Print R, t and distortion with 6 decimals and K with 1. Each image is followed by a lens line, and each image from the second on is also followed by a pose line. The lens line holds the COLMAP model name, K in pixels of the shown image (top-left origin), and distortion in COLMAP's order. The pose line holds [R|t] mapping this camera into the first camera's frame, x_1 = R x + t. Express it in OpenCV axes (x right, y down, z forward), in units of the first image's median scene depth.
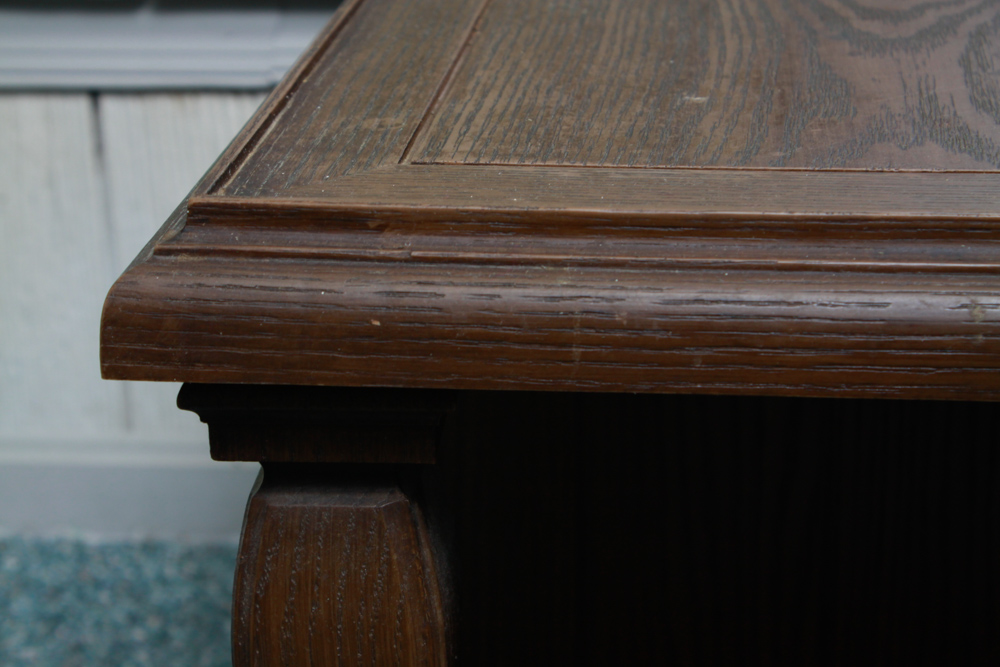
lens RADIAL K [[2362.5, 0, 496.9], [0, 2362.5, 335.2], [0, 0, 1]] dist [0.116884, 0.000000]
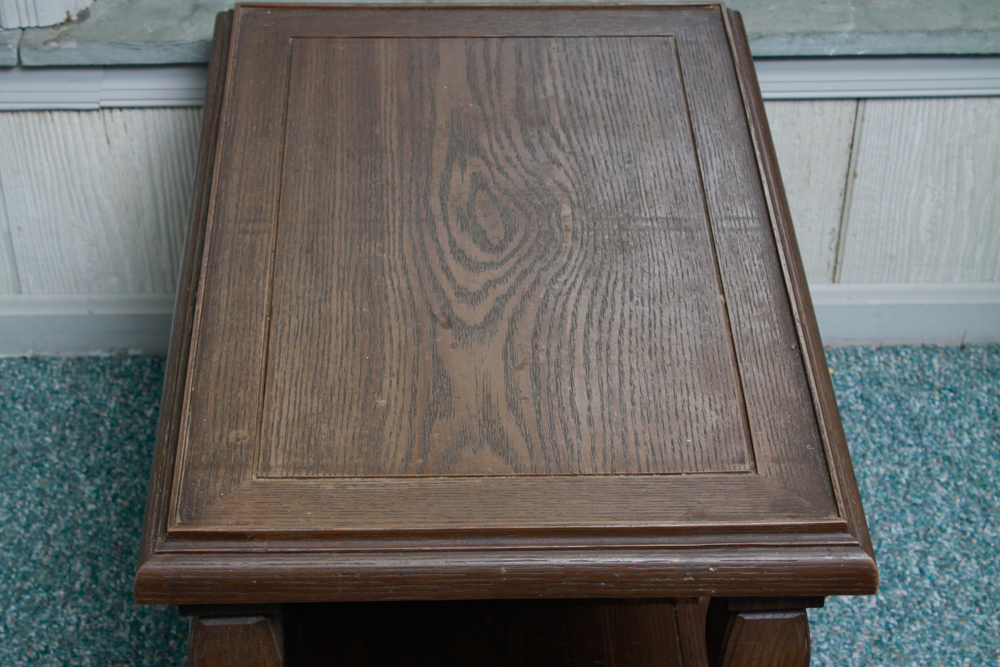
lens RADIAL K [[2065.8, 0, 497.0], [0, 2065.8, 370.0], [0, 0, 1]] dist [0.058720, 0.000000]
pose [[0.987714, -0.066681, 0.141330, -0.085158], [0.016932, 0.944735, 0.327398, -0.834177], [-0.155350, -0.320983, 0.934257, -0.859604]]
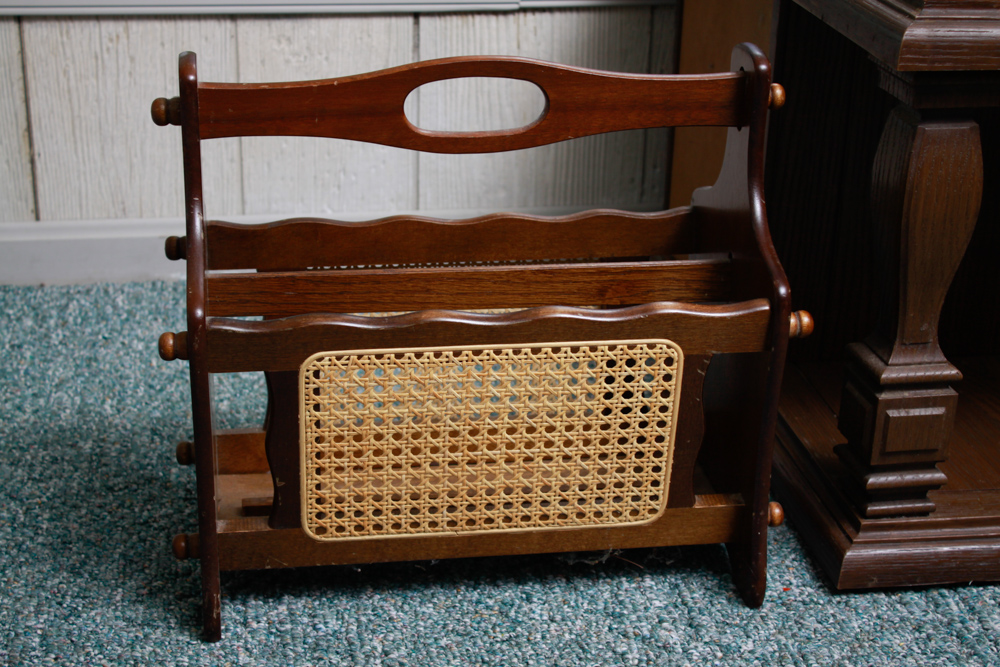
lens RADIAL K [[1760.0, 0, 502.3], [0, 1760.0, 362.7], [0, 0, 1]] dist [0.017808, 0.000000]
pose [[0.959030, -0.063095, 0.276188, -1.062896], [0.050151, 0.997298, 0.053690, 0.198121], [-0.278829, -0.037639, 0.959603, -0.655389]]
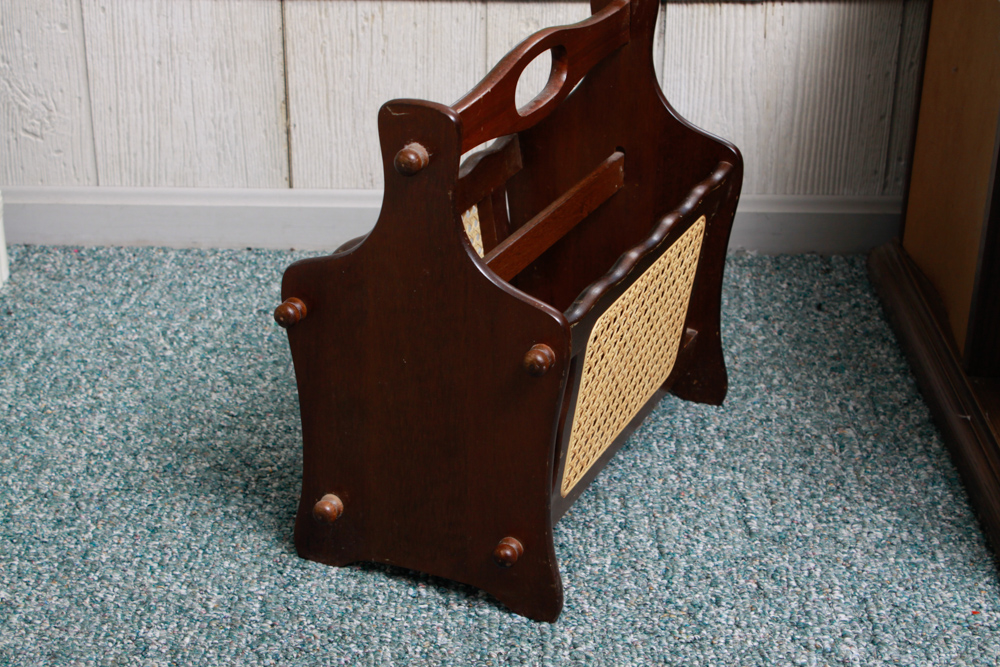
lens RADIAL K [[1822.2, 0, 495.6], [0, 1822.2, 374.7], [0, 0, 1]] dist [0.025106, 0.000000]
pose [[0.992569, -0.015648, 0.120672, -1.013603], [0.003662, 0.995089, 0.098920, 0.091836], [-0.121627, -0.097743, 0.987752, -0.825088]]
